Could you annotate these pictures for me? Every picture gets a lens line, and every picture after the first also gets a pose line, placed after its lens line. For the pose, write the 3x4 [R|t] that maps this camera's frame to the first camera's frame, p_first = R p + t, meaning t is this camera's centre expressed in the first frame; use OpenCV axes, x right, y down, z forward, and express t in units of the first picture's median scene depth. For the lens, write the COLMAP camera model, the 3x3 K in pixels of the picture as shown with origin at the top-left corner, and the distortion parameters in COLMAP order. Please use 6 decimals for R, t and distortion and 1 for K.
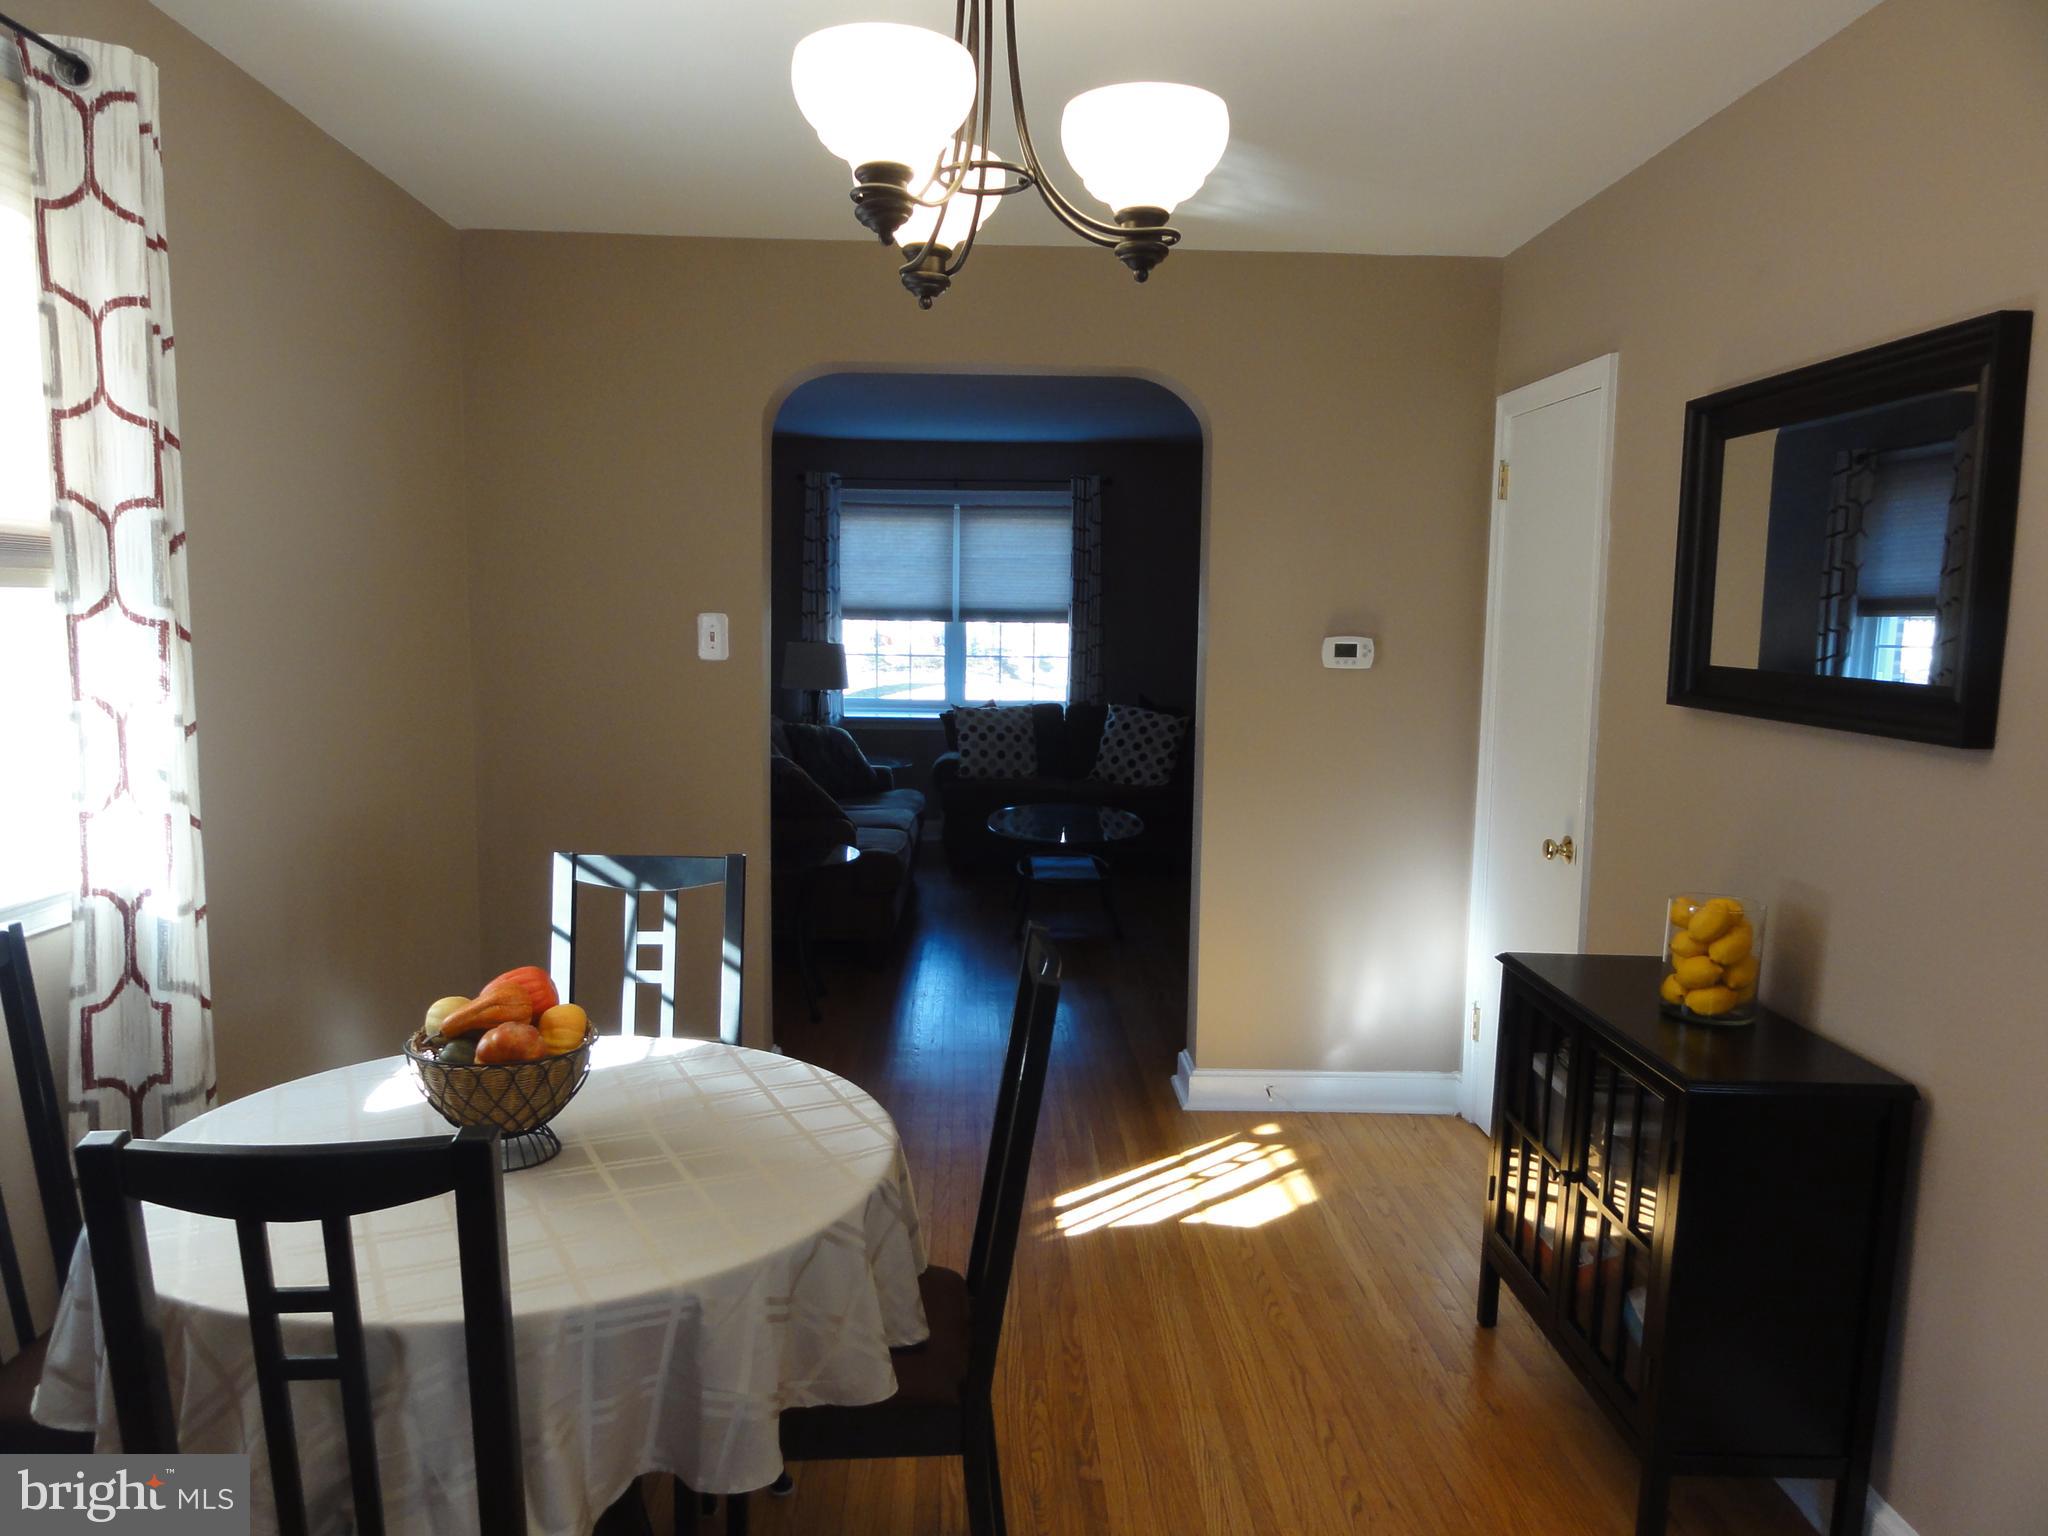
lens RADIAL K [[1446.6, 0, 1015.7], [0, 1446.6, 786.9], [0, 0, 1]] dist [0.001920, 0.001551]
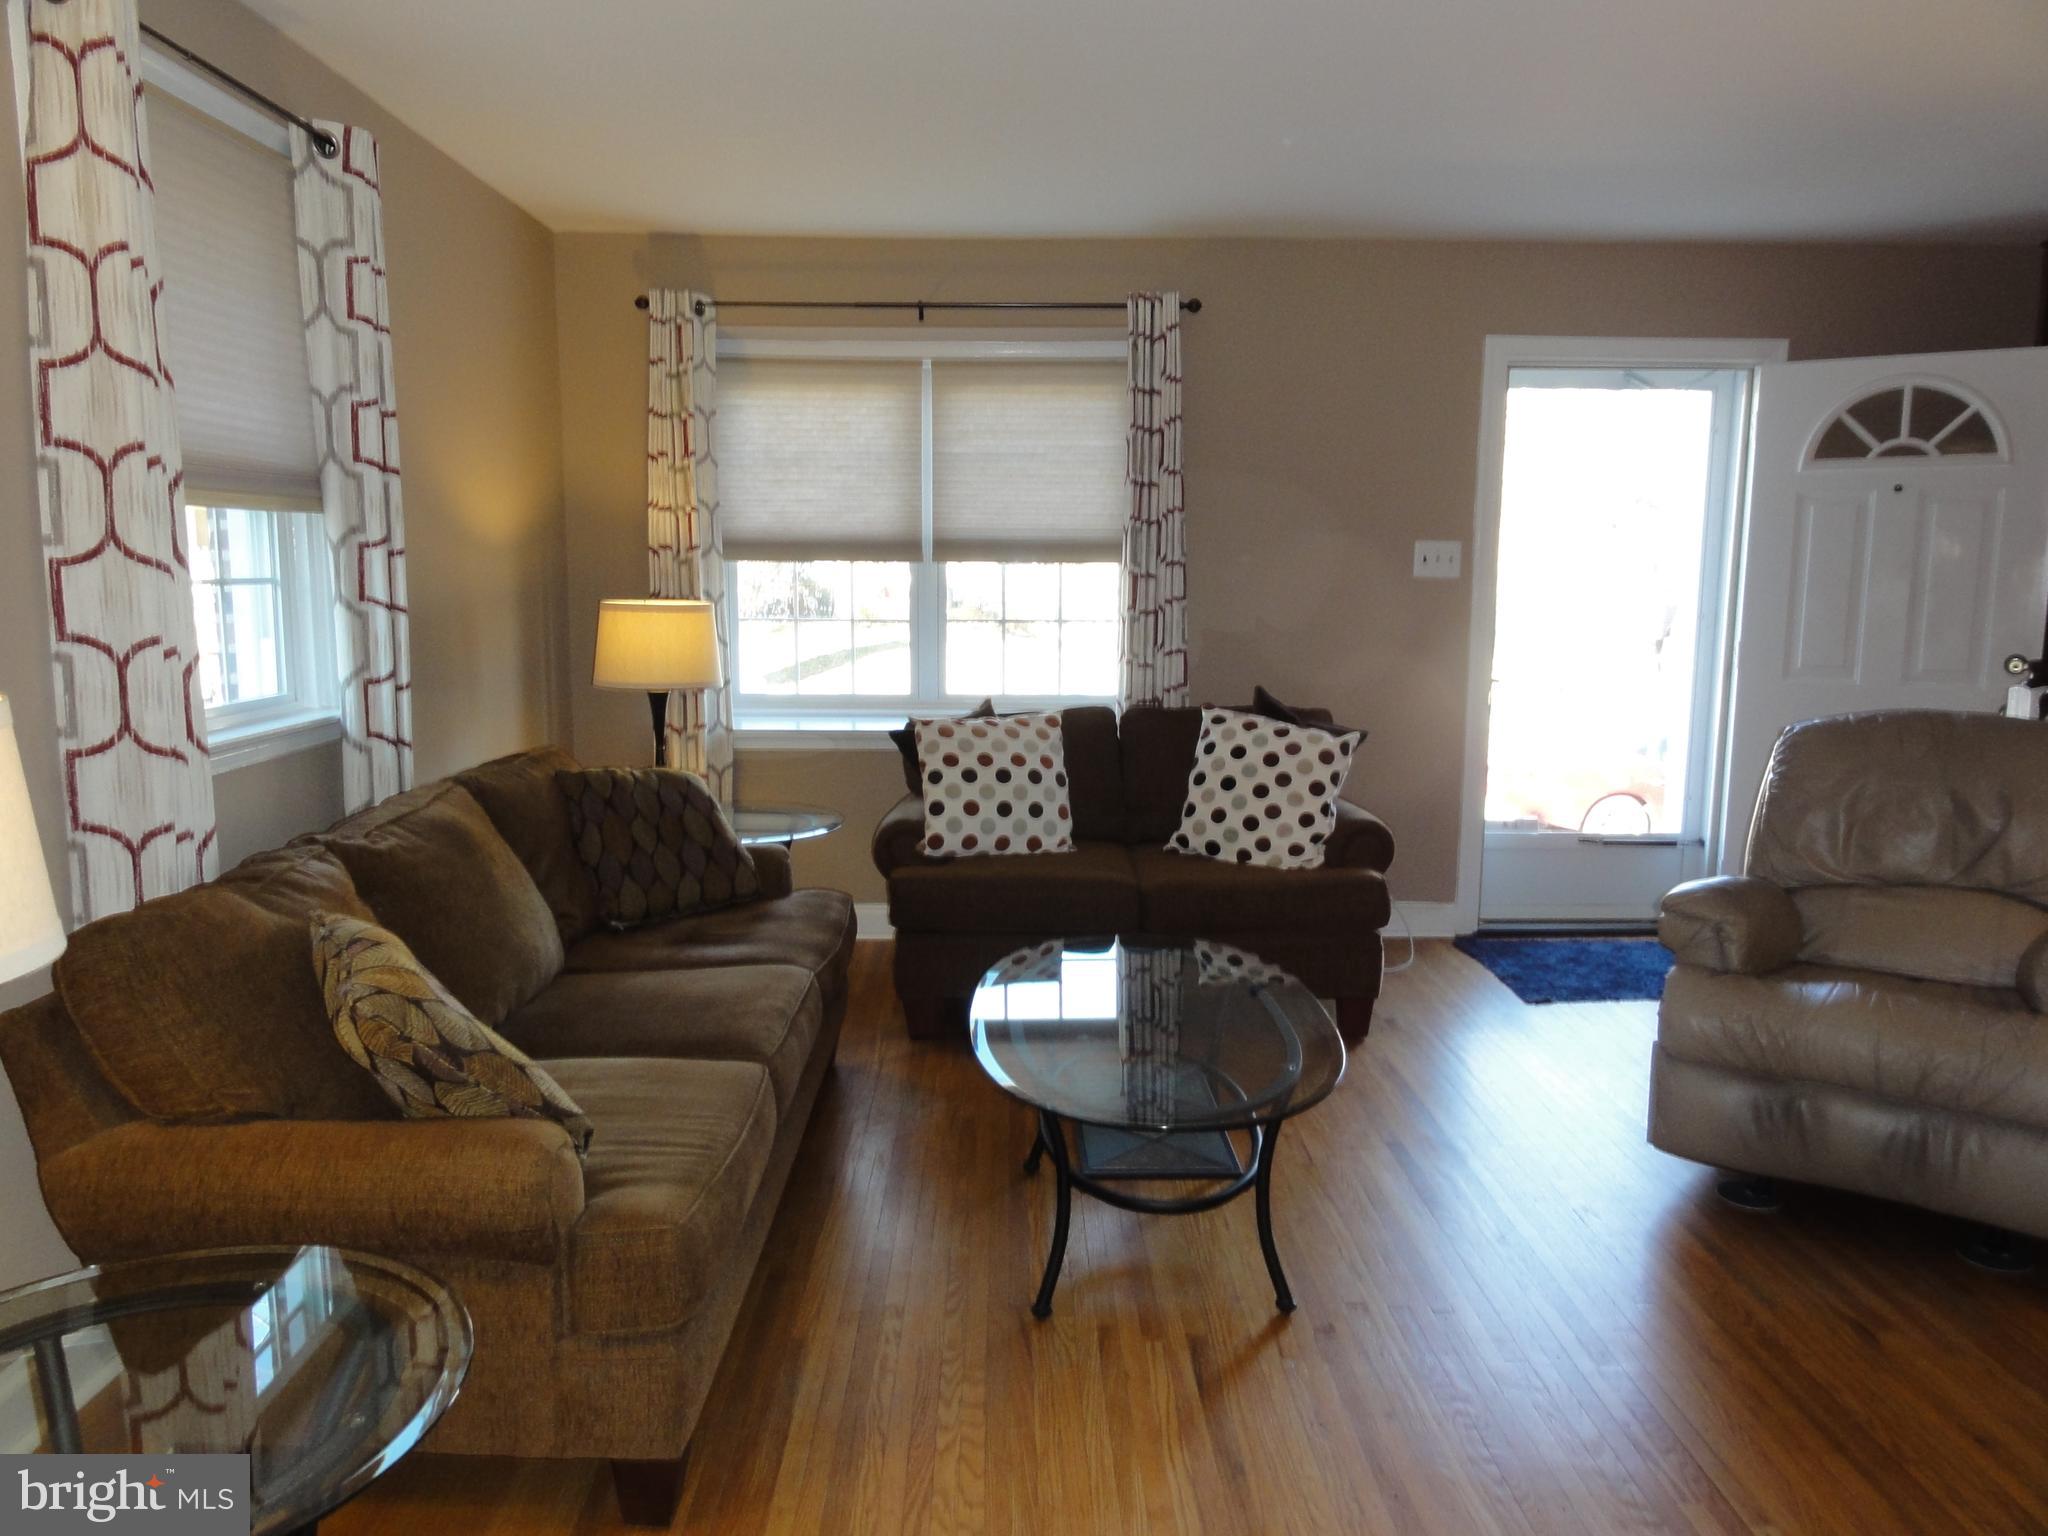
lens RADIAL K [[1446.6, 0, 1021.9], [0, 1446.6, 759.9], [0, 0, 1]] dist [0.001920, 0.001551]
pose [[0.999947, -0.008560, -0.005705, -0.000484], [0.008656, 0.999816, 0.017122, -0.048974], [0.005557, -0.017171, 0.999837, 0.466299]]
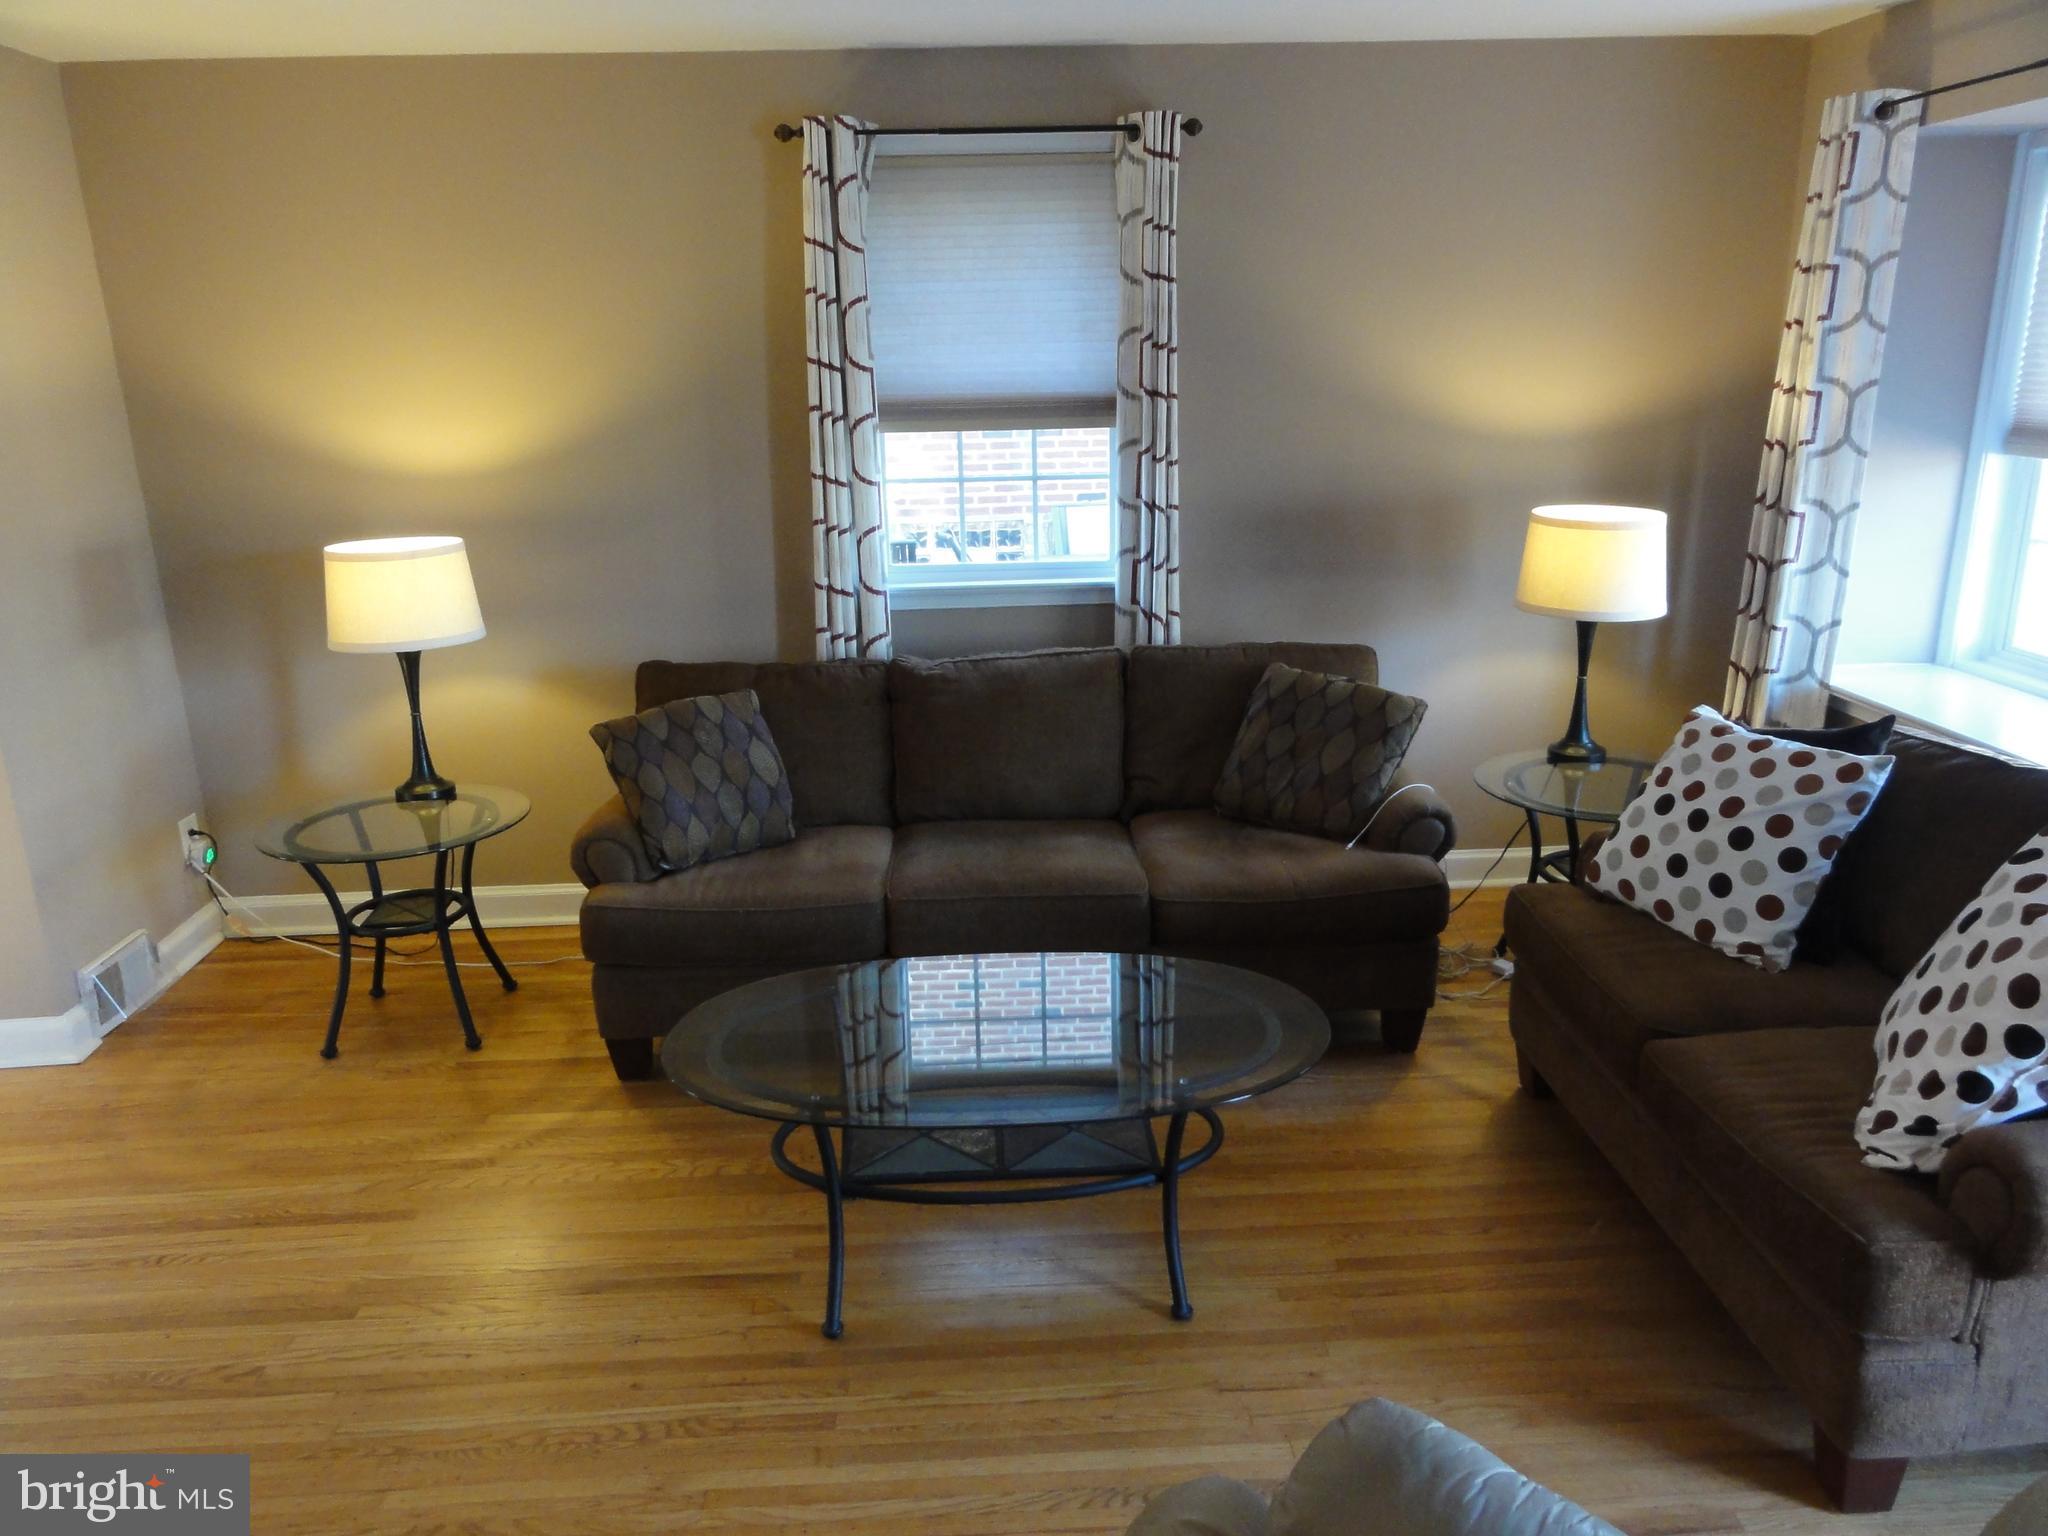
lens RADIAL K [[1446.6, 0, 1028.2], [0, 1446.6, 770.6], [0, 0, 1]] dist [0.001920, 0.001551]
pose [[0.031136, 0.265207, -0.963689, 0.329640], [-0.098971, 0.960236, 0.261059, -0.123888], [0.994603, 0.087249, 0.056145, 0.803352]]
